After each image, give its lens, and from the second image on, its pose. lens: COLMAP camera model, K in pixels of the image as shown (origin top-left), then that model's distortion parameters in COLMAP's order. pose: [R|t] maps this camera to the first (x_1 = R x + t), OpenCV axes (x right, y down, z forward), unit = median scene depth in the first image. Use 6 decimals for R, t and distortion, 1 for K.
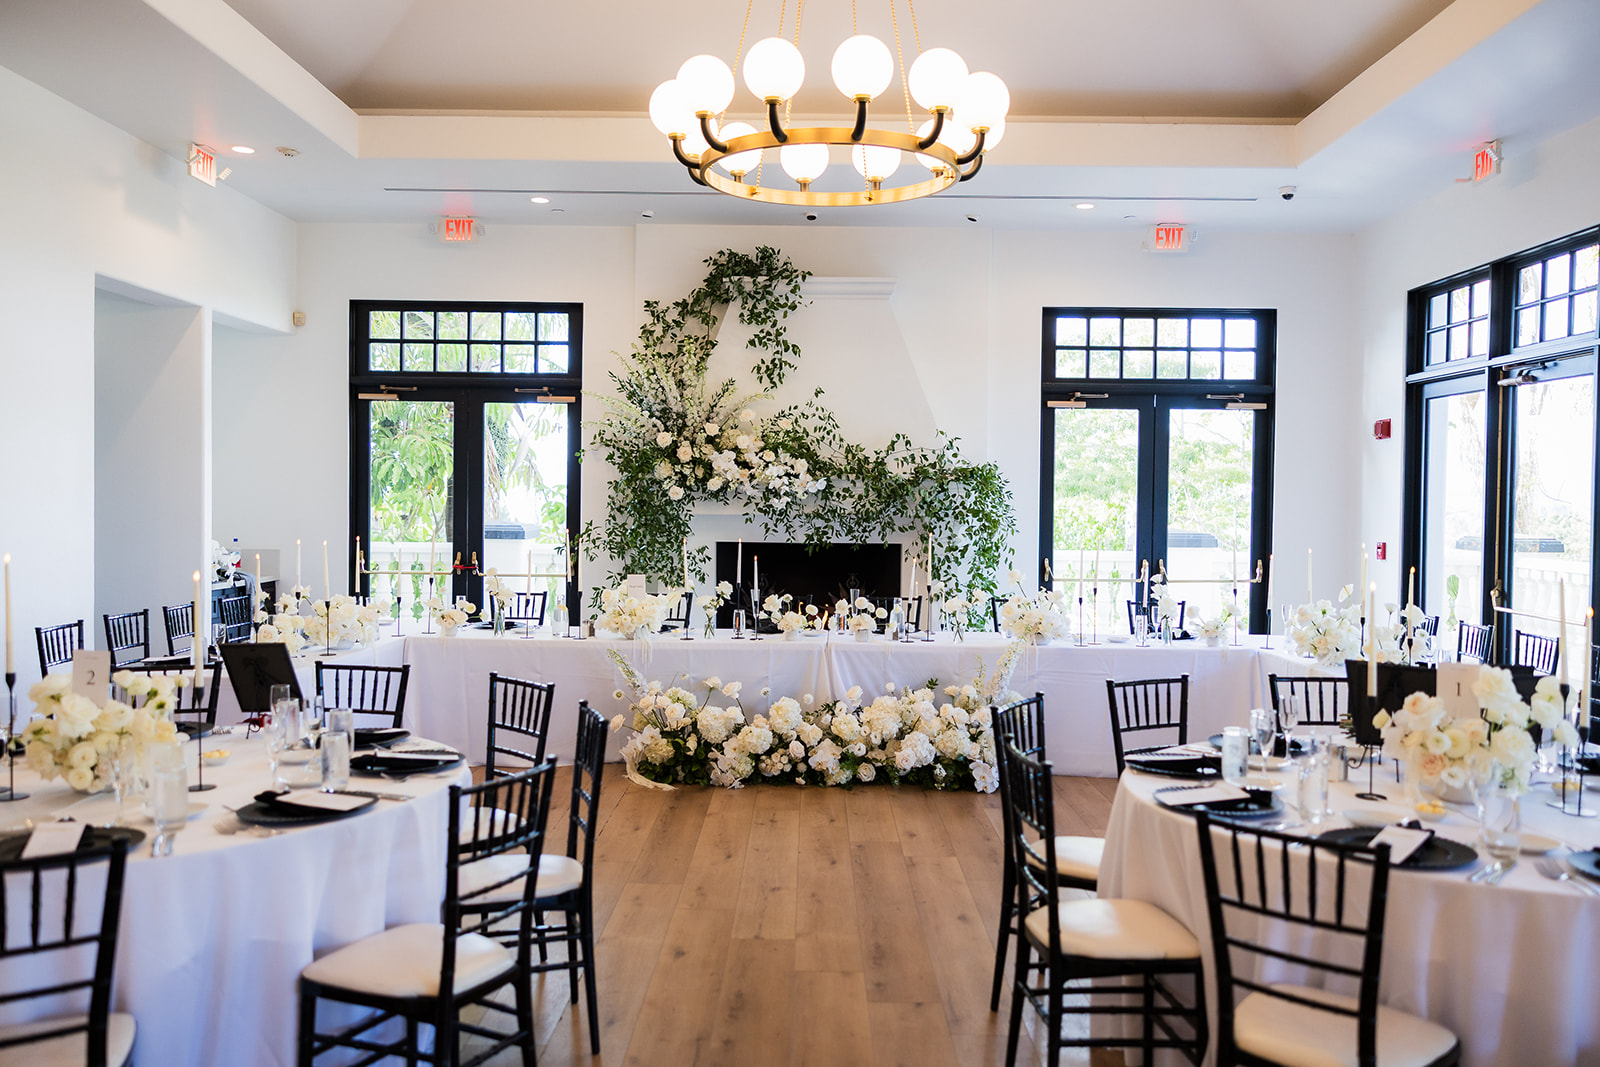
lens RADIAL K [[1324.5, 0, 796.6], [0, 1324.5, 520.7], [0, 0, 1]] dist [0.007229, 0.025668]
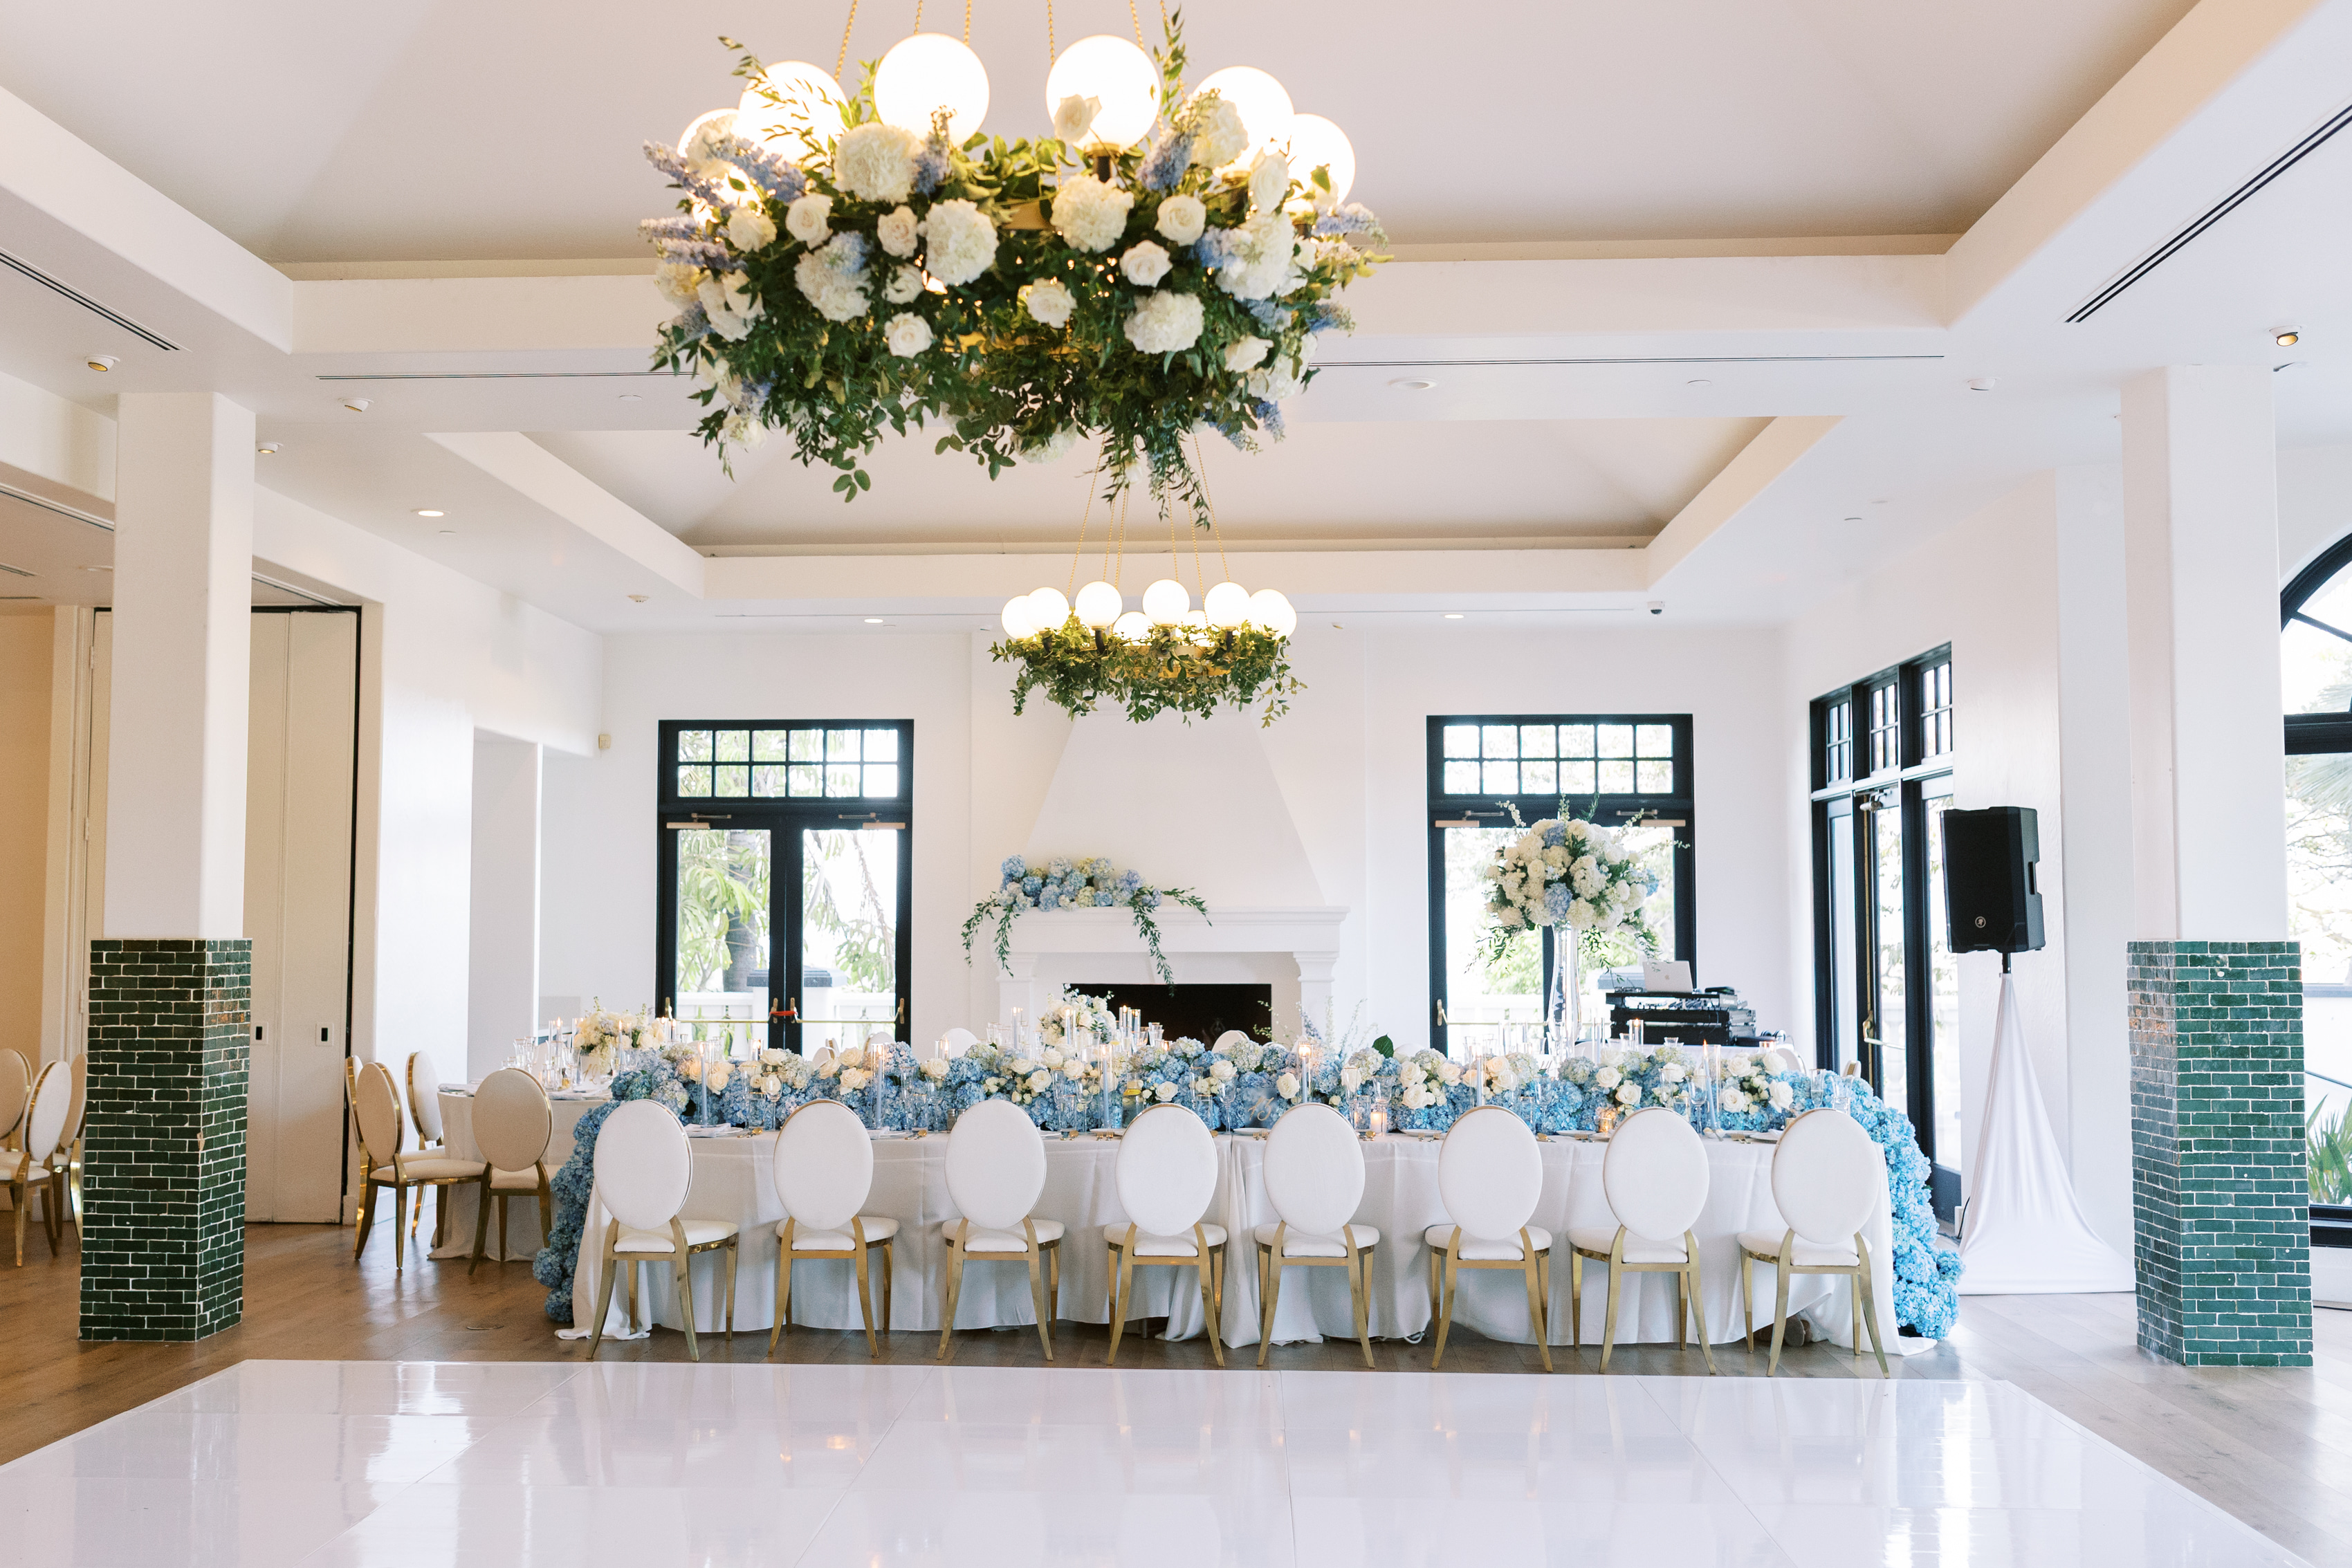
lens RADIAL K [[2501.3, 0, 1069.6], [0, 2501.3, 758.2], [0, 0, 1]] dist [-0.011983, 0.000000]
pose [[0.997584, -0.015658, -0.067685, 0.061112], [0.009855, 0.996311, -0.085248, 0.008553], [0.068770, 0.084375, 0.994058, -0.704717]]
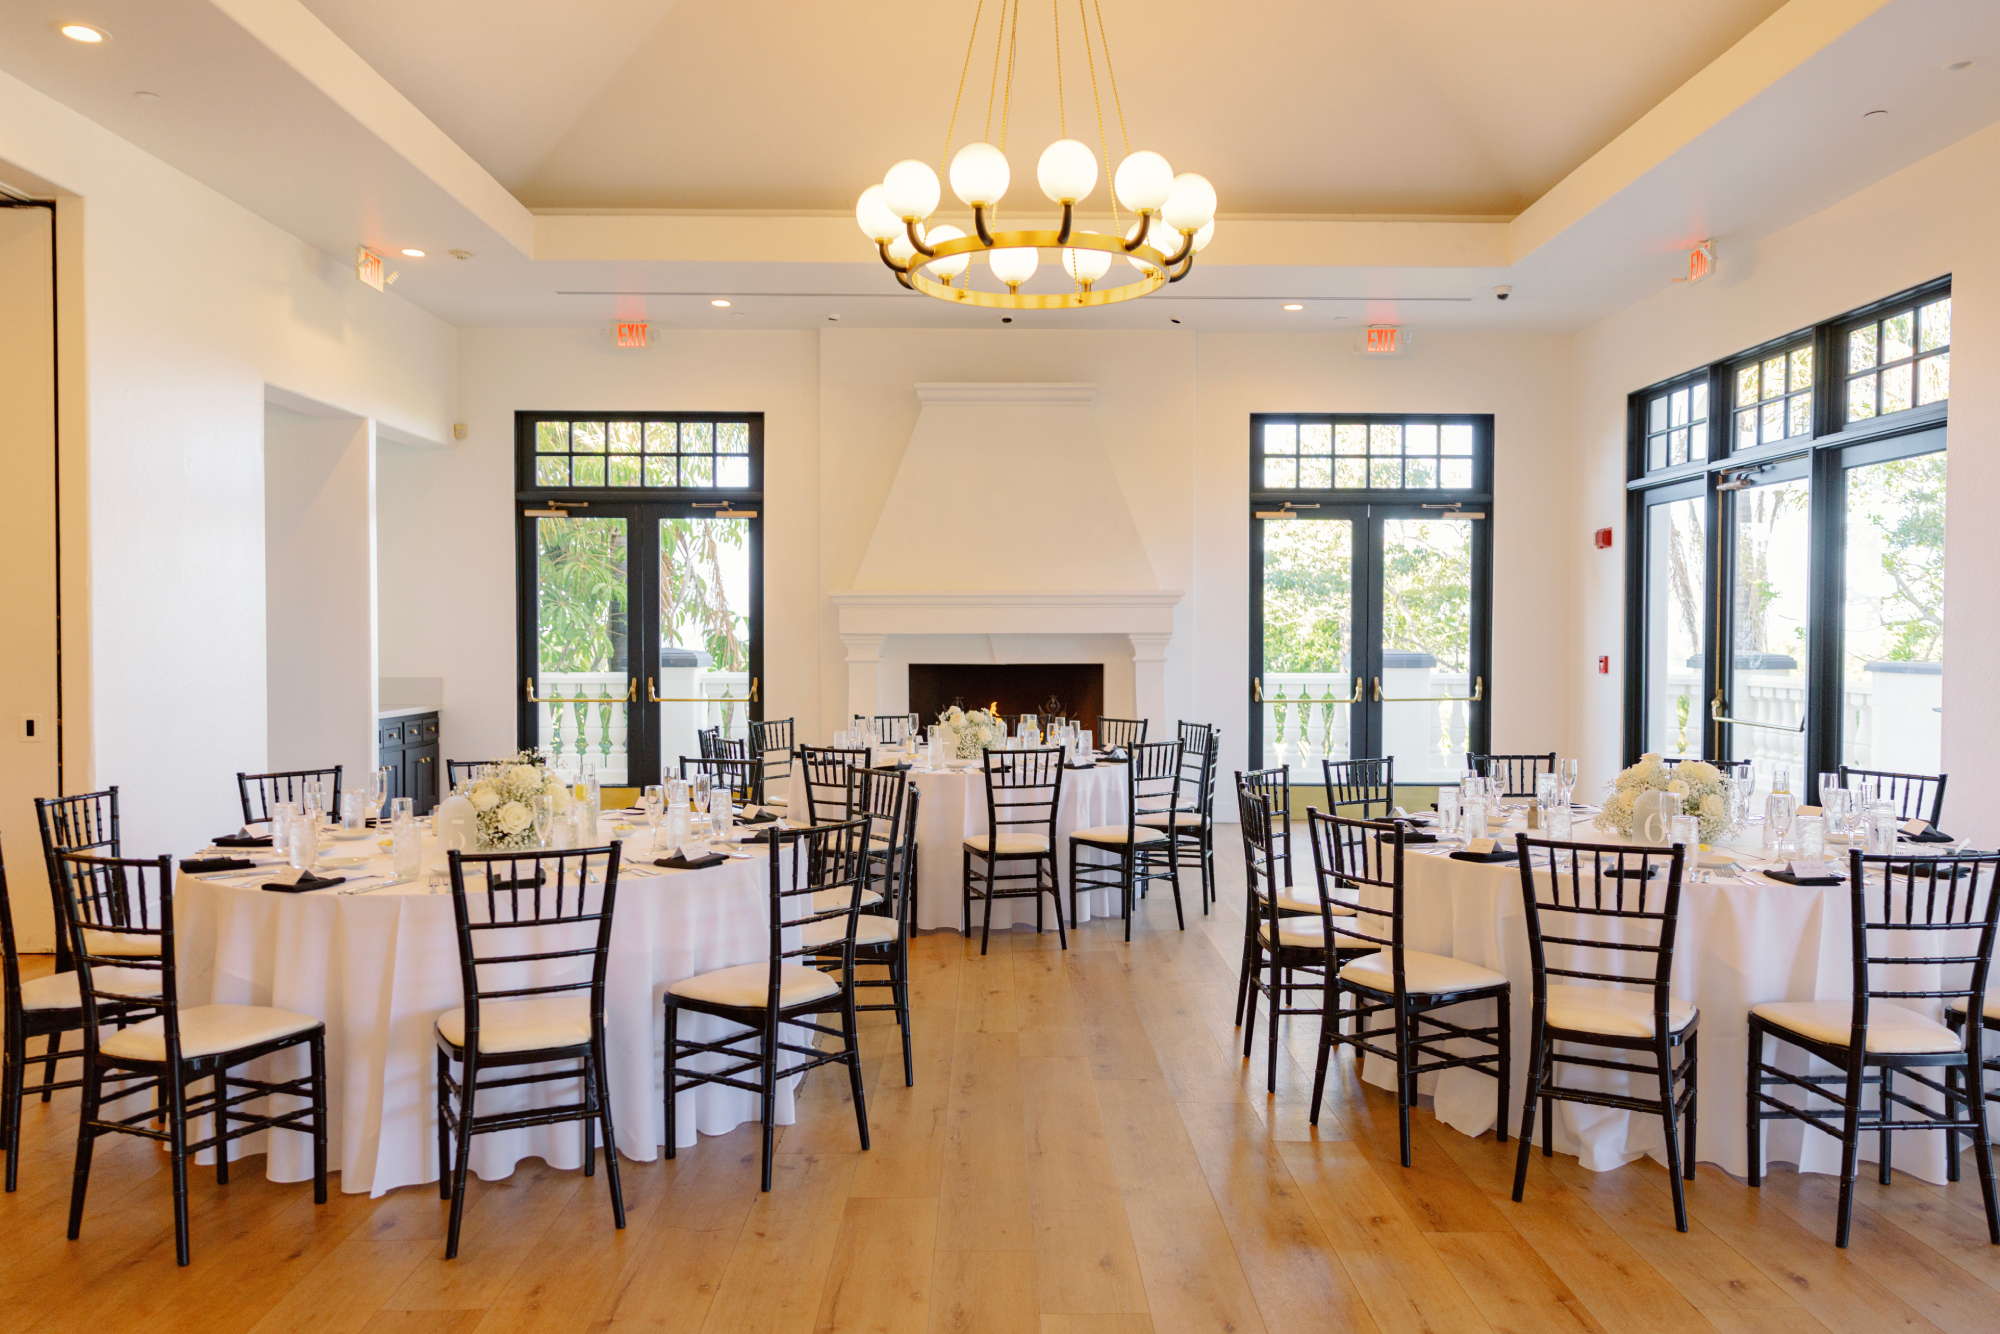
lens RADIAL K [[1463.0, 0, 1014.2], [0, 1463.0, 660.2], [0, 0, 1]] dist [0.008843, -0.017968]
pose [[0.999644, -0.010856, 0.024362, -0.011104], [0.010764, 0.999934, 0.003937, 0.010282], [-0.024403, -0.003673, 0.999695, -0.046953]]
